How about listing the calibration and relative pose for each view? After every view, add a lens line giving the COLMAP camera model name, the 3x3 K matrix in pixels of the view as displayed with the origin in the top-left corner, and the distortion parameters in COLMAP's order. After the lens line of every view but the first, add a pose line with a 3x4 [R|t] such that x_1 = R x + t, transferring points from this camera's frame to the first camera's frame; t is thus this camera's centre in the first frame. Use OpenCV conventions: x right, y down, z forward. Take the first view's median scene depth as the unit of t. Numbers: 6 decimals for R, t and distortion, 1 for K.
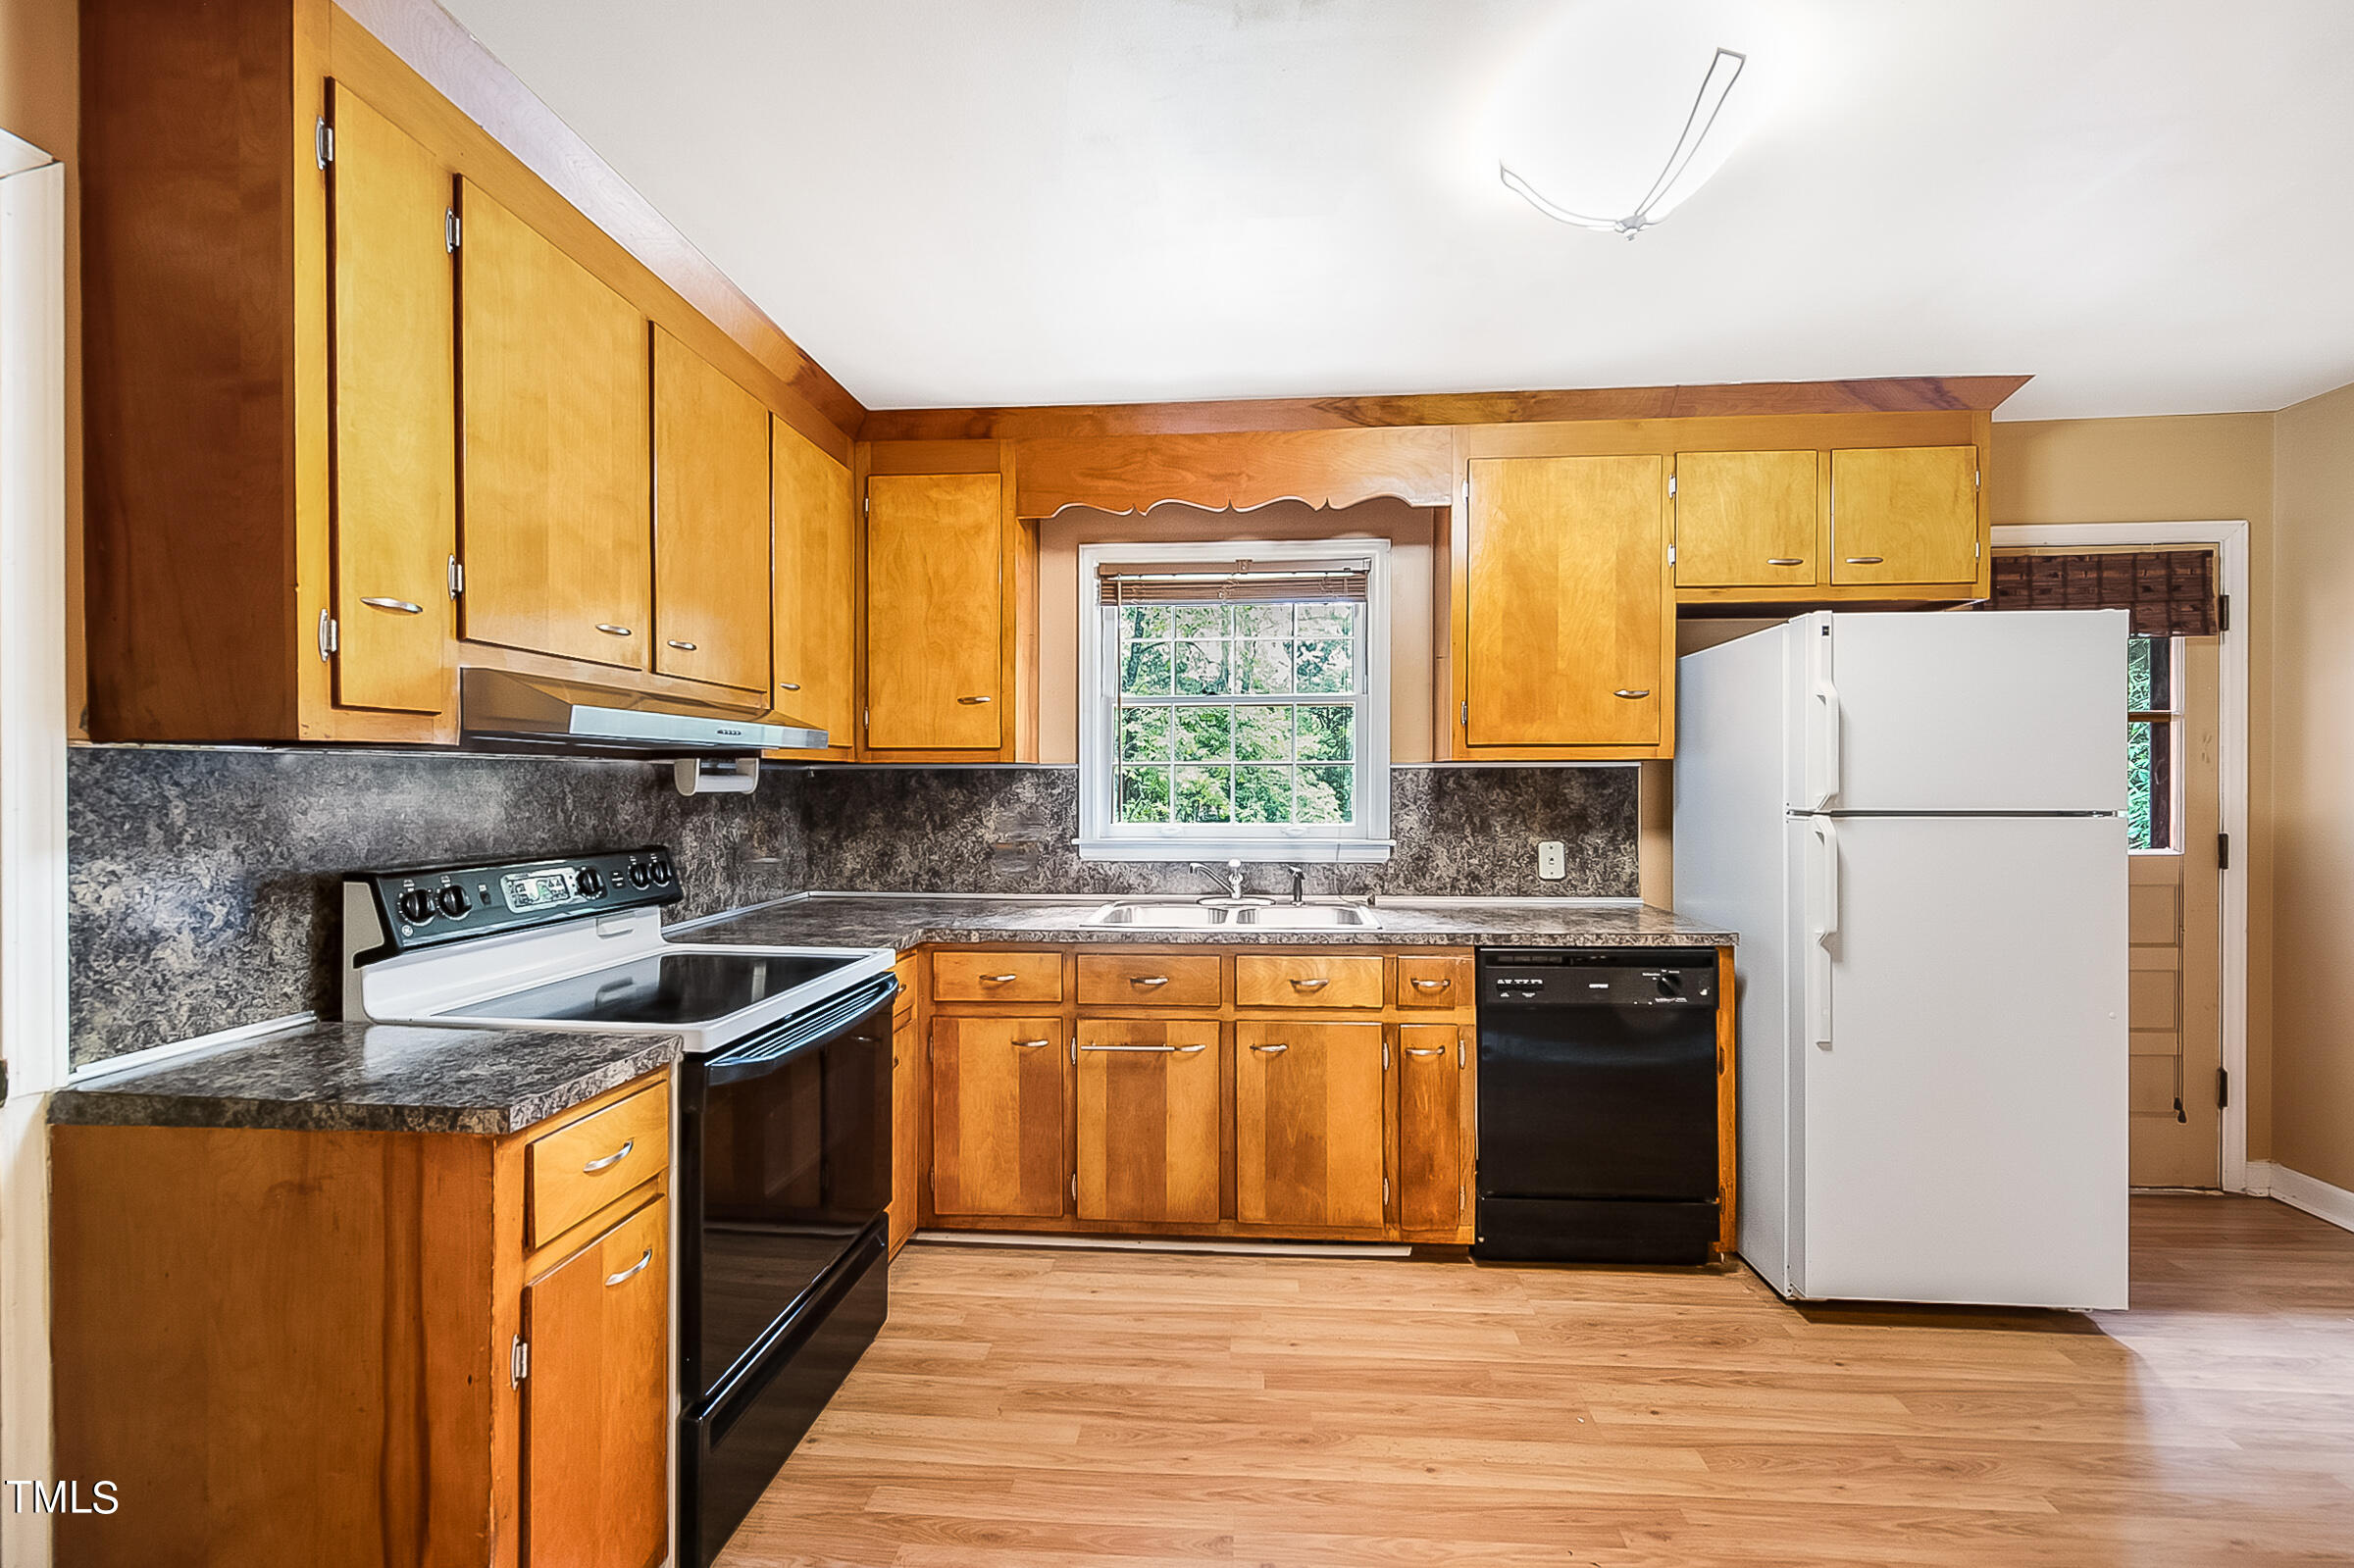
lens RADIAL K [[920.0, 0, 1196.9], [0, 920.0, 784.5], [0, 0, 1]] dist [-0.000671, -0.001930]
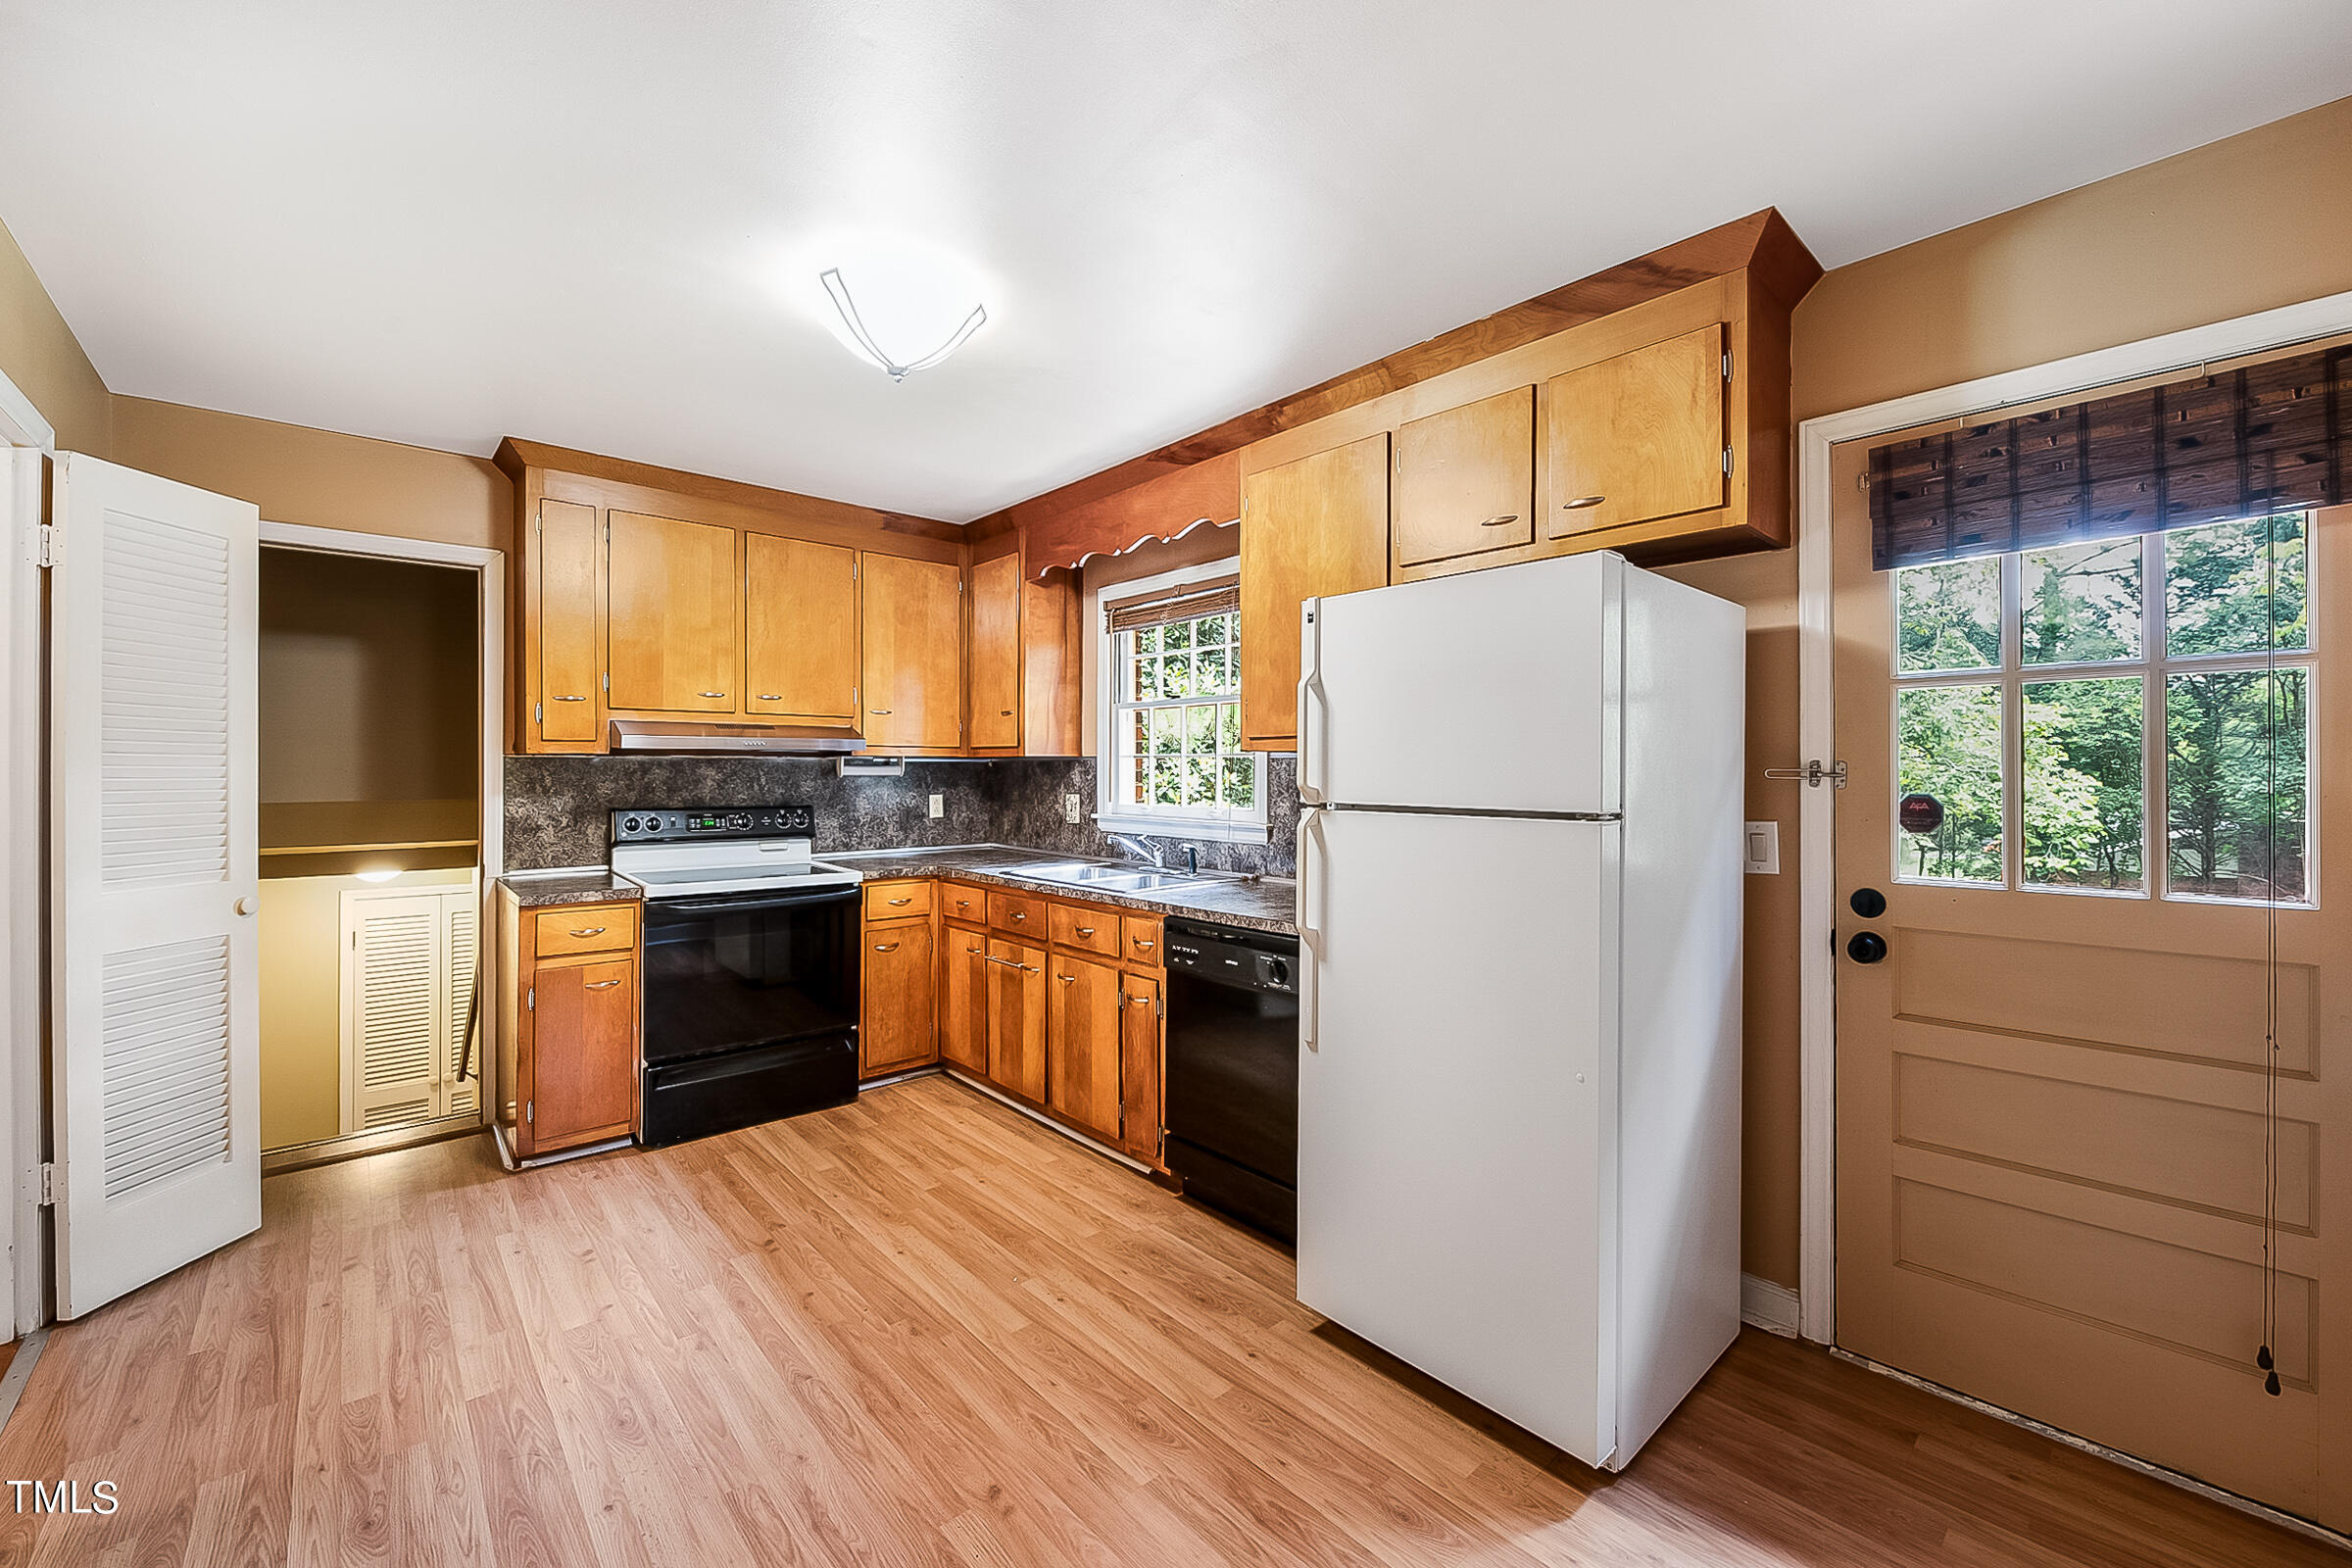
lens RADIAL K [[919.3, 0, 1210.1], [0, 919.3, 766.6], [0, 0, 1]] dist [-0.000671, -0.001930]
pose [[0.737475, 0.001599, -0.675372, 1.128455], [-0.004991, 0.999983, -0.003083, -0.006408], [0.675356, 0.005644, 0.737471, 0.190046]]
